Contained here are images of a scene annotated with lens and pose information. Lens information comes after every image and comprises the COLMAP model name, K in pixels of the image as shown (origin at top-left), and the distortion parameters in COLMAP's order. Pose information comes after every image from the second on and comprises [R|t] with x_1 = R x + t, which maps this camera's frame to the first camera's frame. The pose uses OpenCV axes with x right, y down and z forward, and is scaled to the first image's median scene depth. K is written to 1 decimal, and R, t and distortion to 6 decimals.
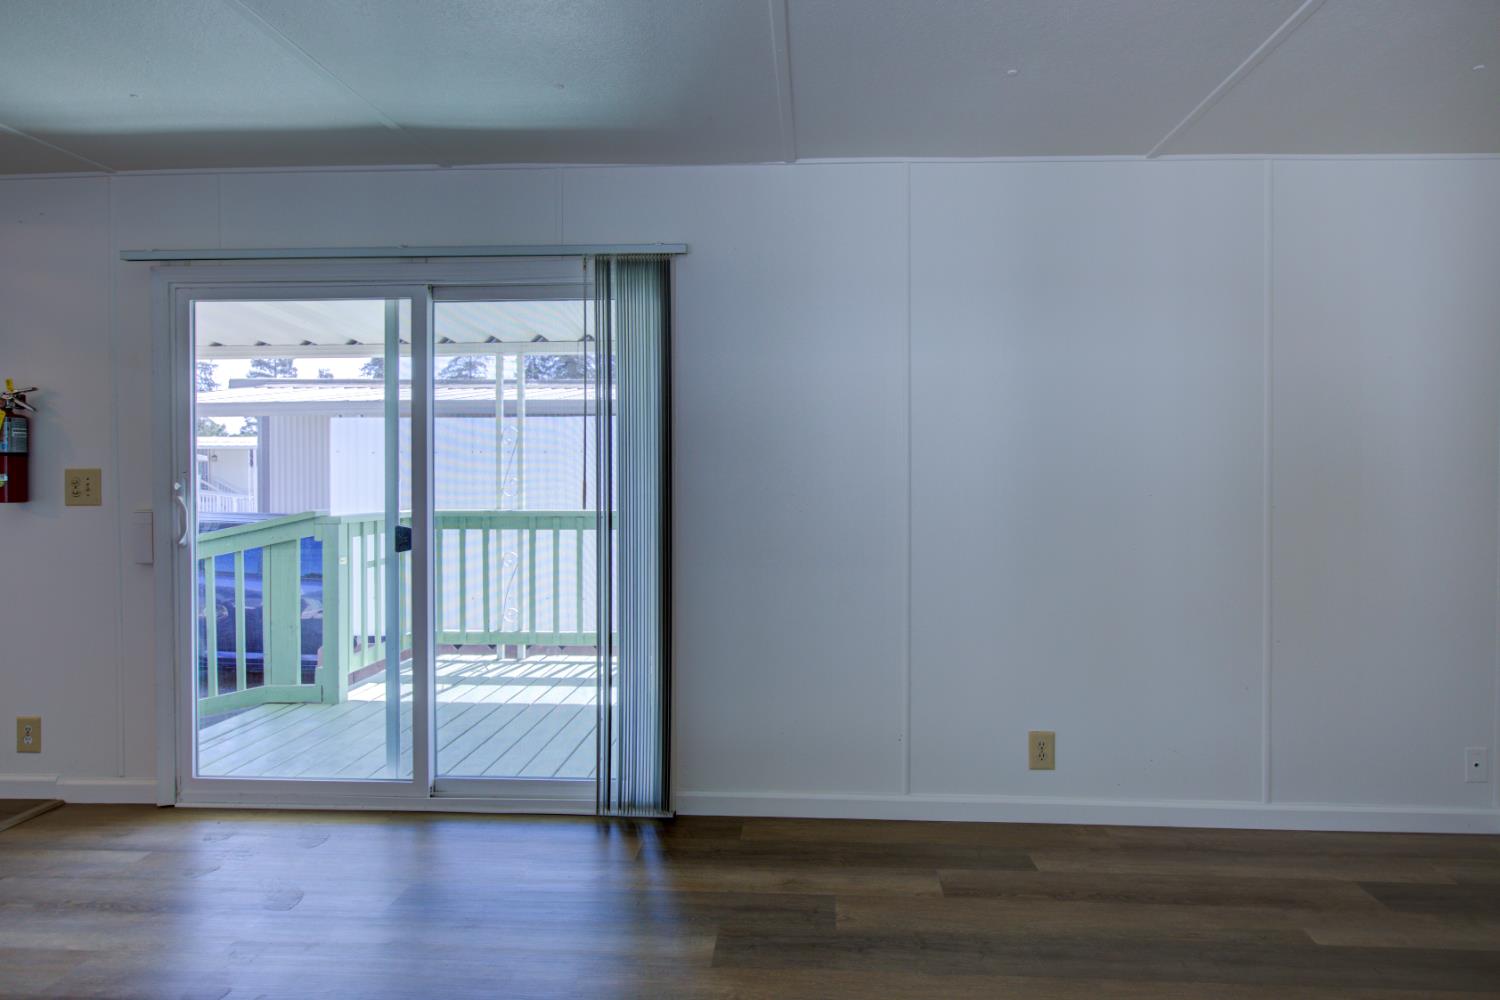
lens RADIAL K [[787.9, 0, 750.4], [0, 787.9, 499.6], [0, 0, 1]] dist [0.000705, 0.000905]
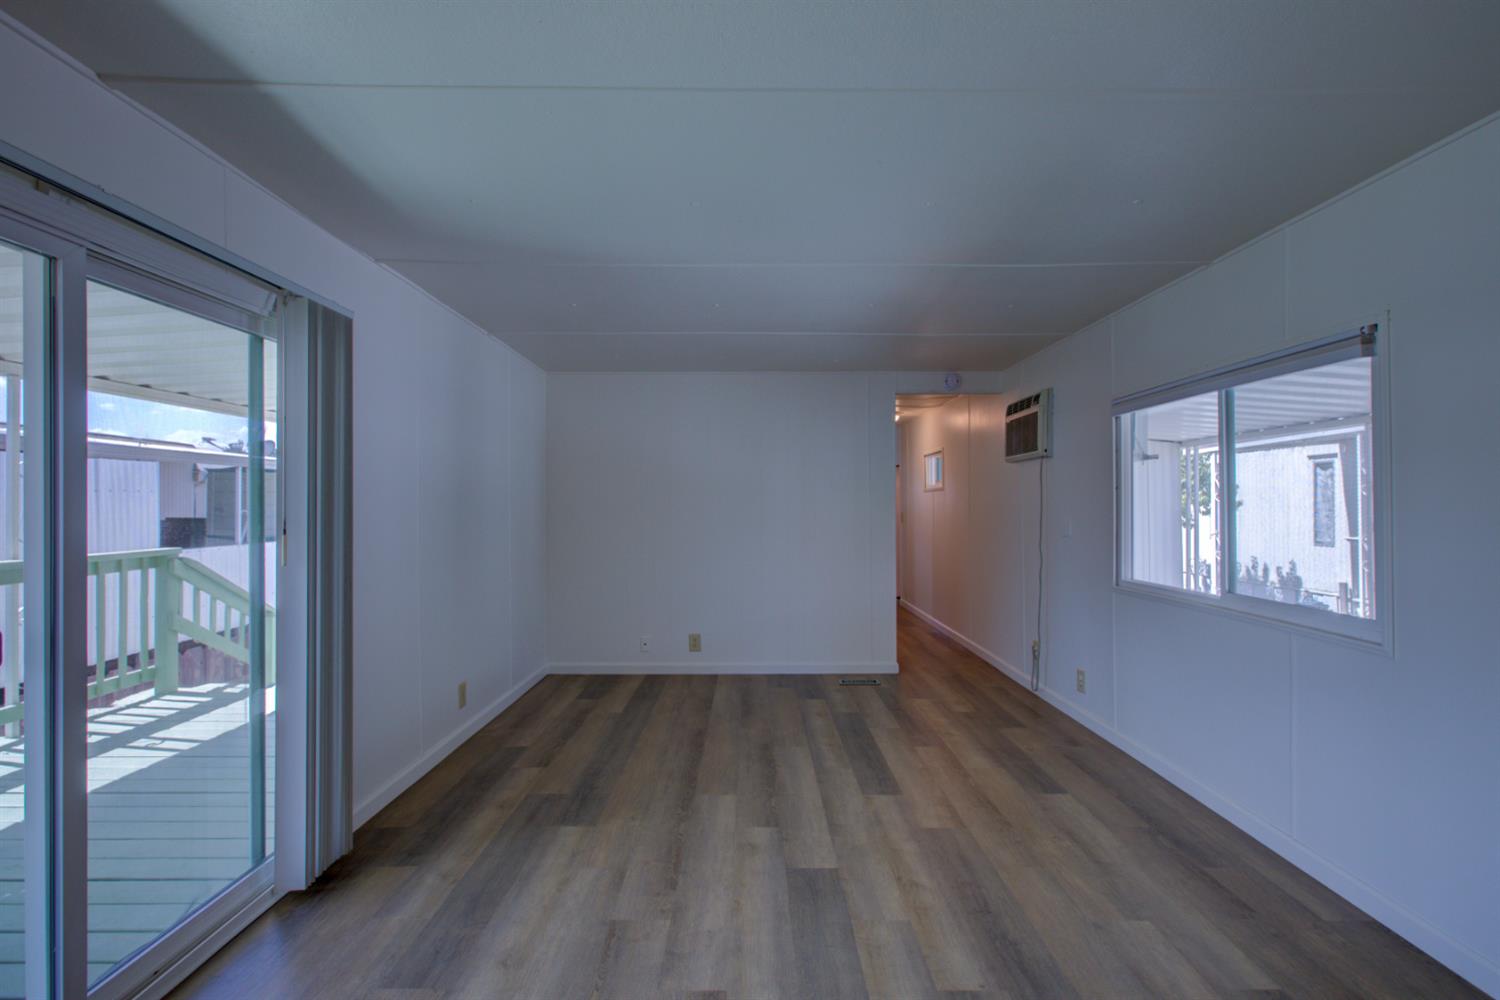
lens RADIAL K [[691.4, 0, 736.8], [0, 691.4, 500.9], [0, 0, 1]] dist [-0.007862, 0.003772]
pose [[-0.029059, 0.005445, 0.999563, -0.985113], [0.007746, 0.999956, -0.005222, -0.054174], [-0.999548, 0.007591, -0.029100, 0.476732]]
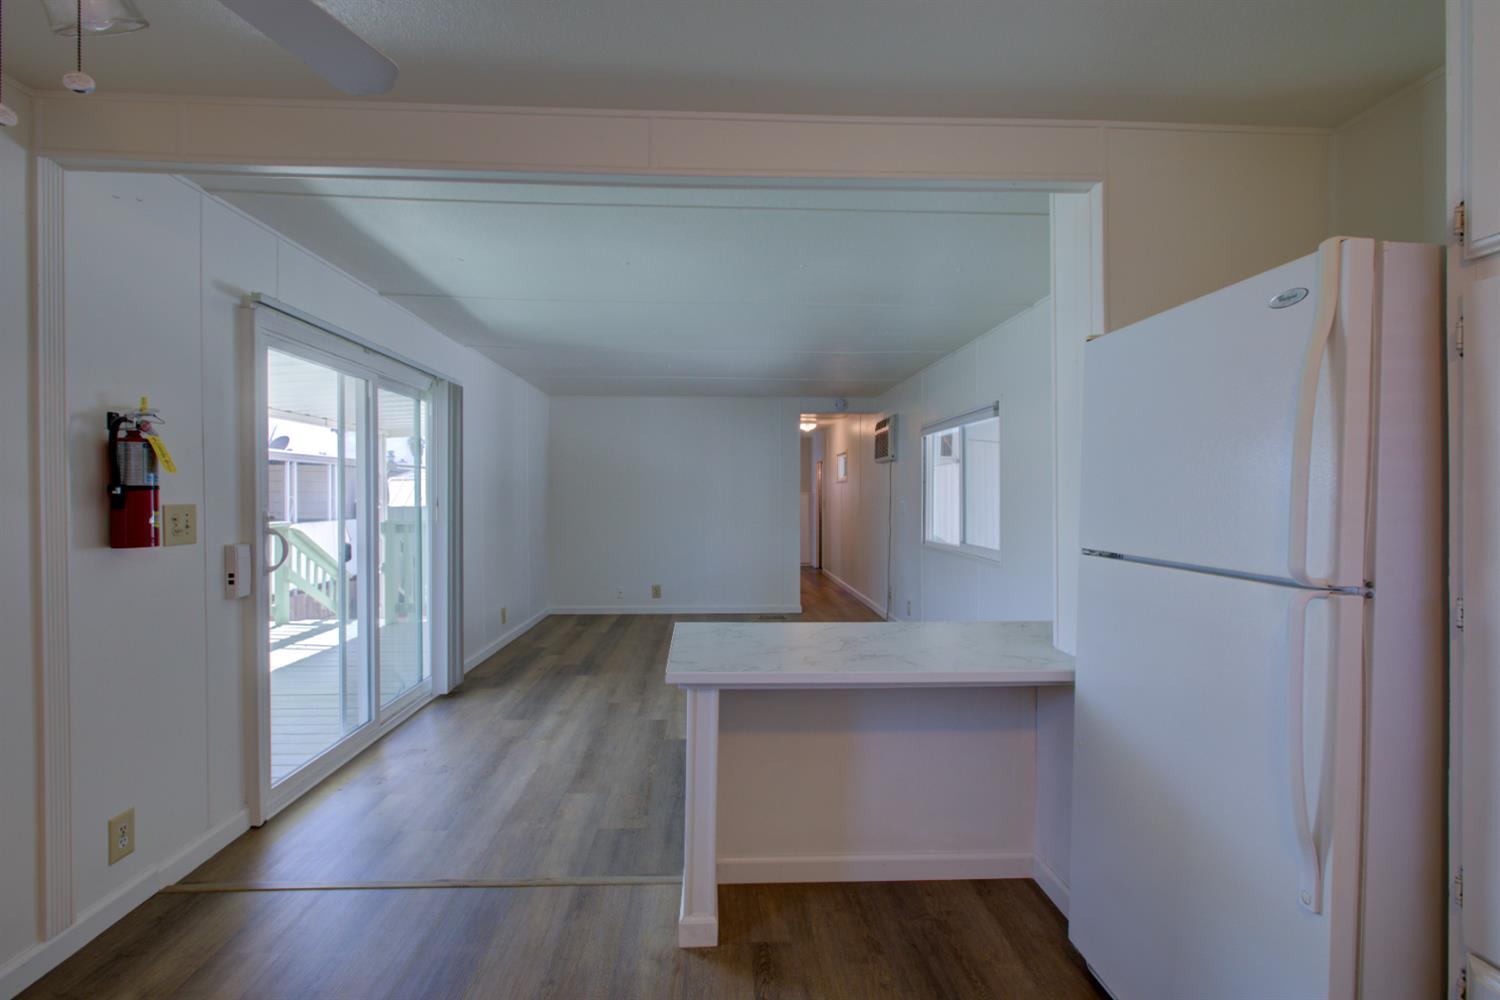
lens RADIAL K [[691.4, 0, 725.5], [0, 691.4, 493.3], [0, 0, 1]] dist [-0.007862, 0.003772]
pose [[-0.063994, 0.000680, 0.997950, -1.704415], [0.005503, 0.999985, -0.000329, -0.048522], [-0.997935, 0.005471, -0.063997, 0.442513]]
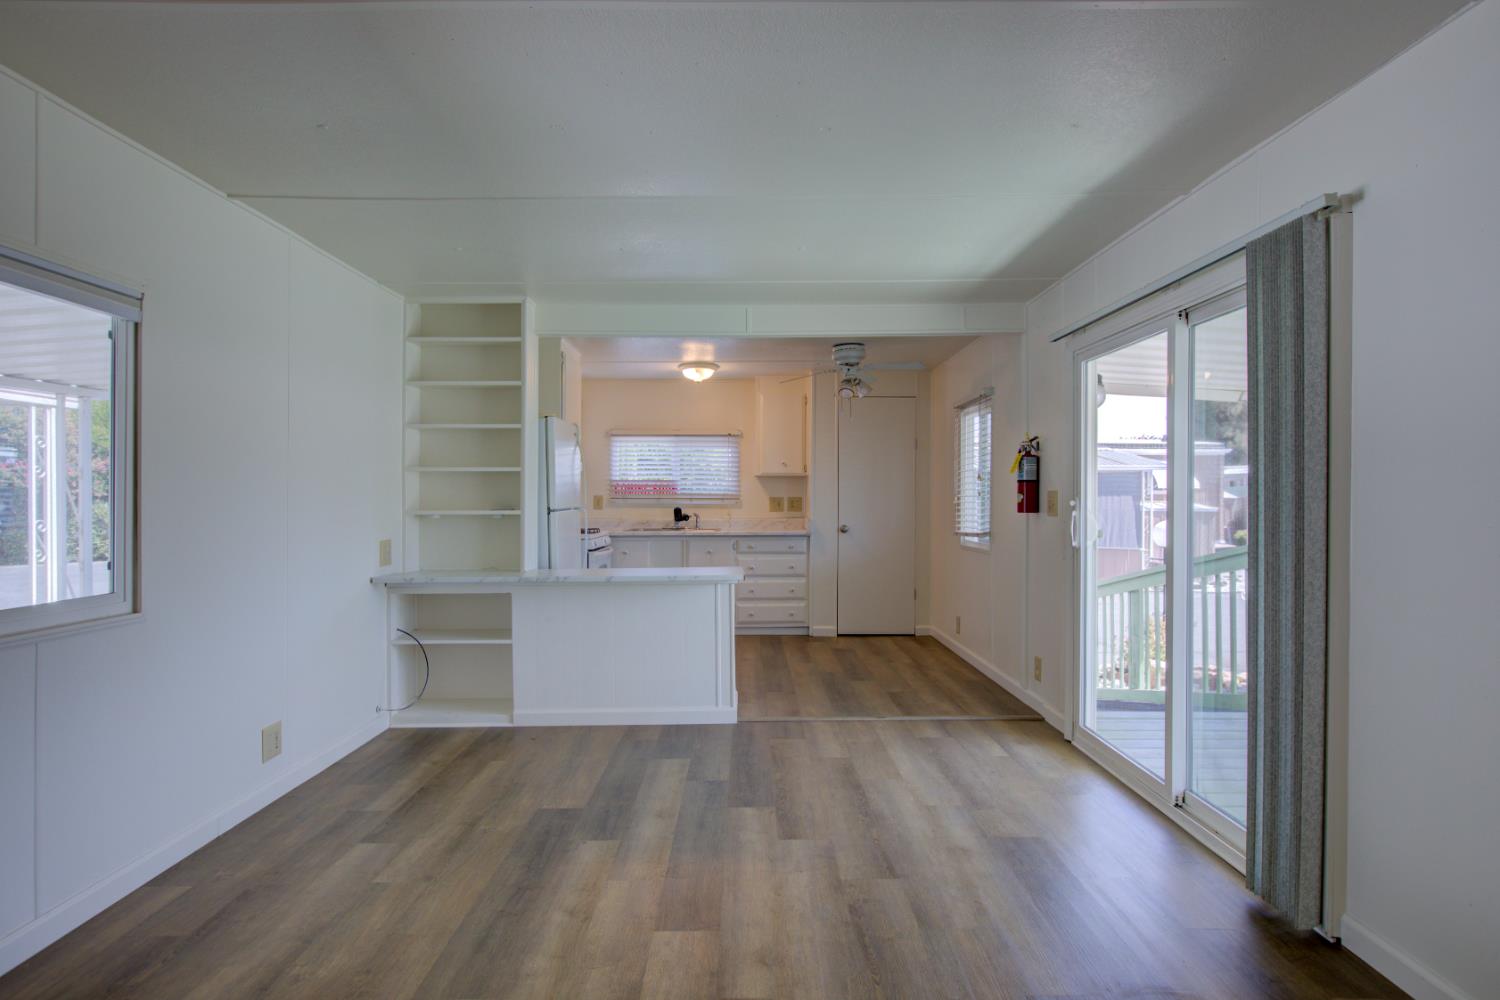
lens RADIAL K [[854.2, 0, 757.7], [0, 854.2, 496.0], [0, 0, 1]] dist [-0.003243, 0.002197]
pose [[0.062728, 0.003626, -0.998024, 0.682466], [-0.005593, 0.999979, 0.003282, -0.031415], [0.998015, 0.005376, 0.062747, 0.377938]]
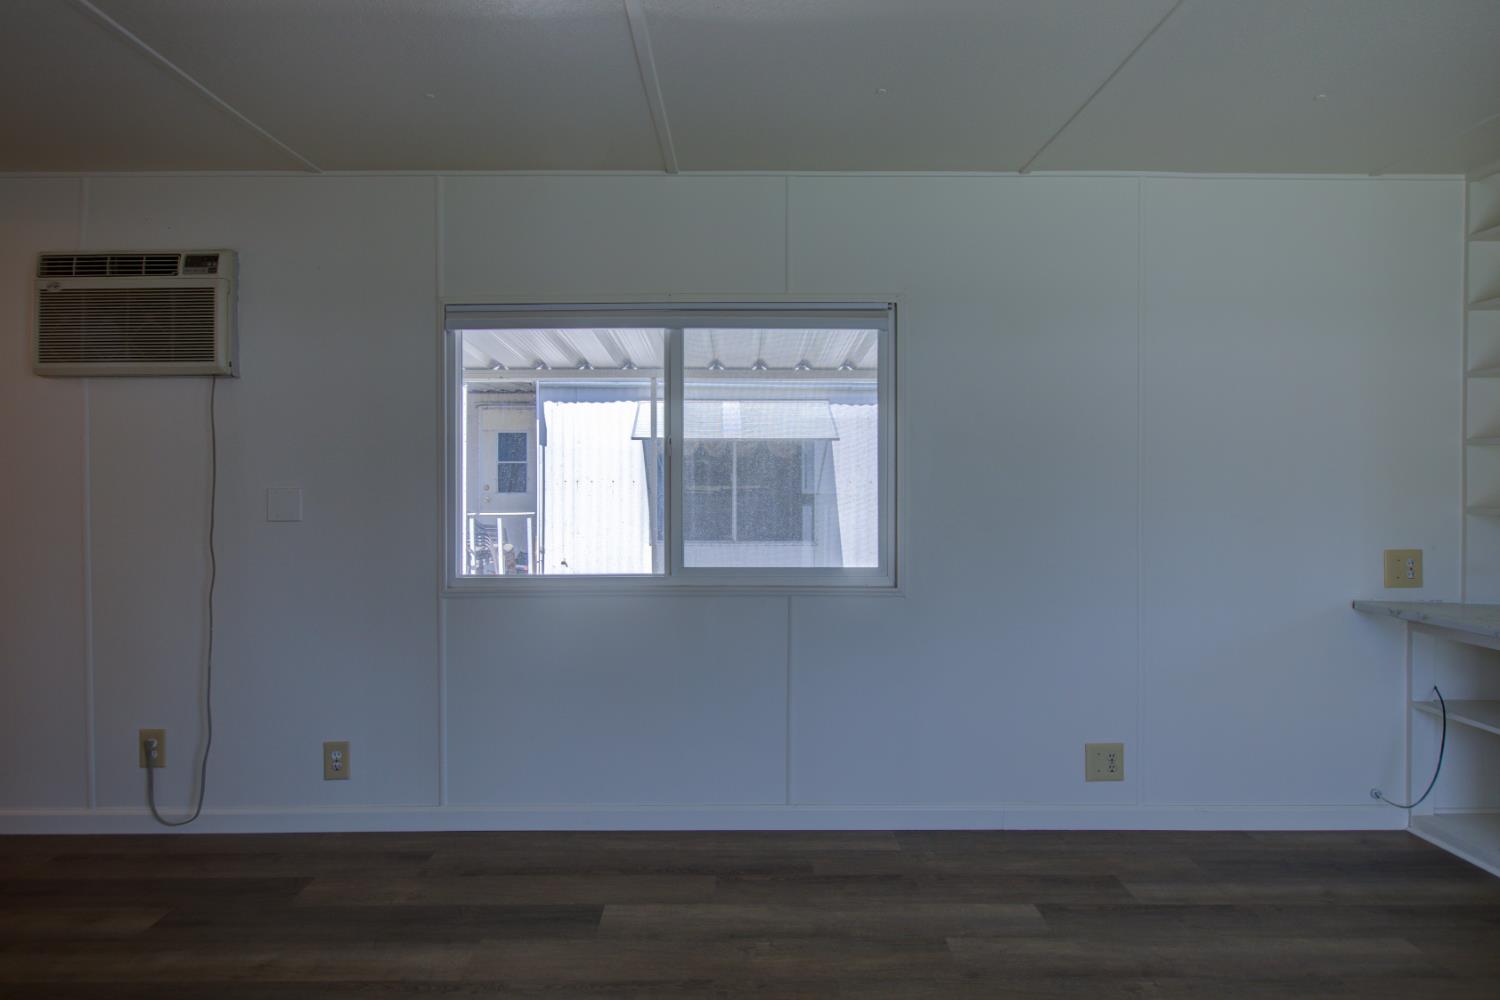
lens RADIAL K [[854.2, 0, 747.6], [0, 854.2, 481.3], [0, 0, 1]] dist [-0.003243, 0.002197]
pose [[-0.998495, 0.002263, -0.054794, -0.039108], [0.001758, 0.999956, 0.009261, -0.037607], [0.054812, 0.009151, -0.998455, 0.794214]]
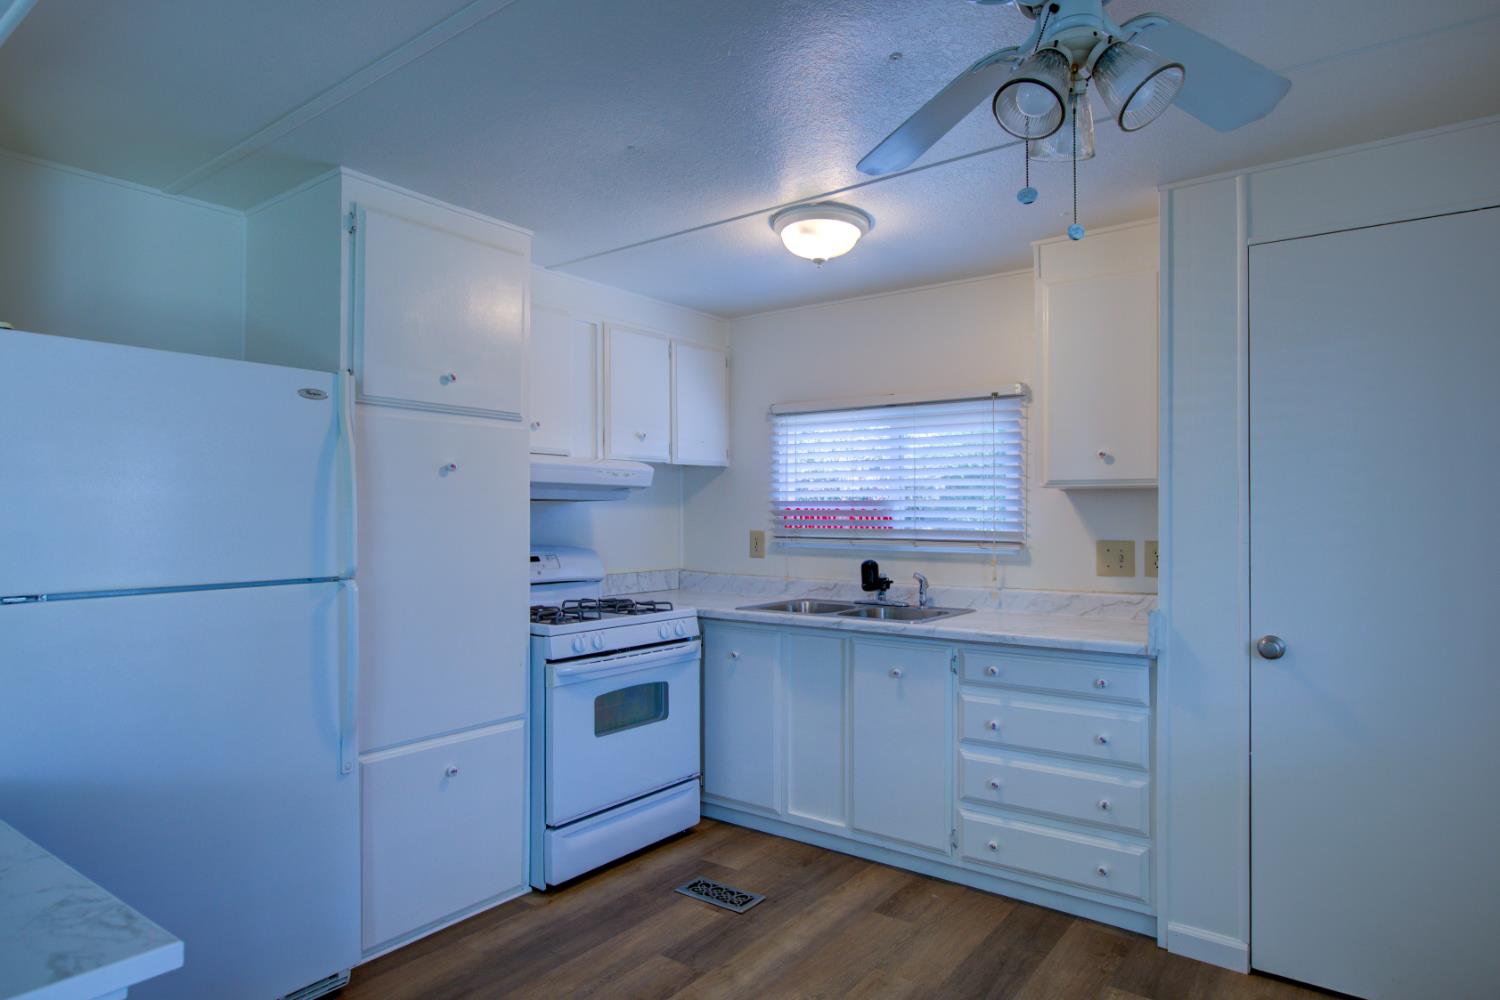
lens RADIAL K [[854.2, 0, 748.9], [0, 854.2, 508.4], [0, 0, 1]] dist [-0.003243, 0.002197]
pose [[-0.558493, -0.001277, -0.829508, -0.897212], [-0.002761, 0.999996, 0.000319, -0.060207], [0.829504, 0.002469, -0.558495, 0.841028]]
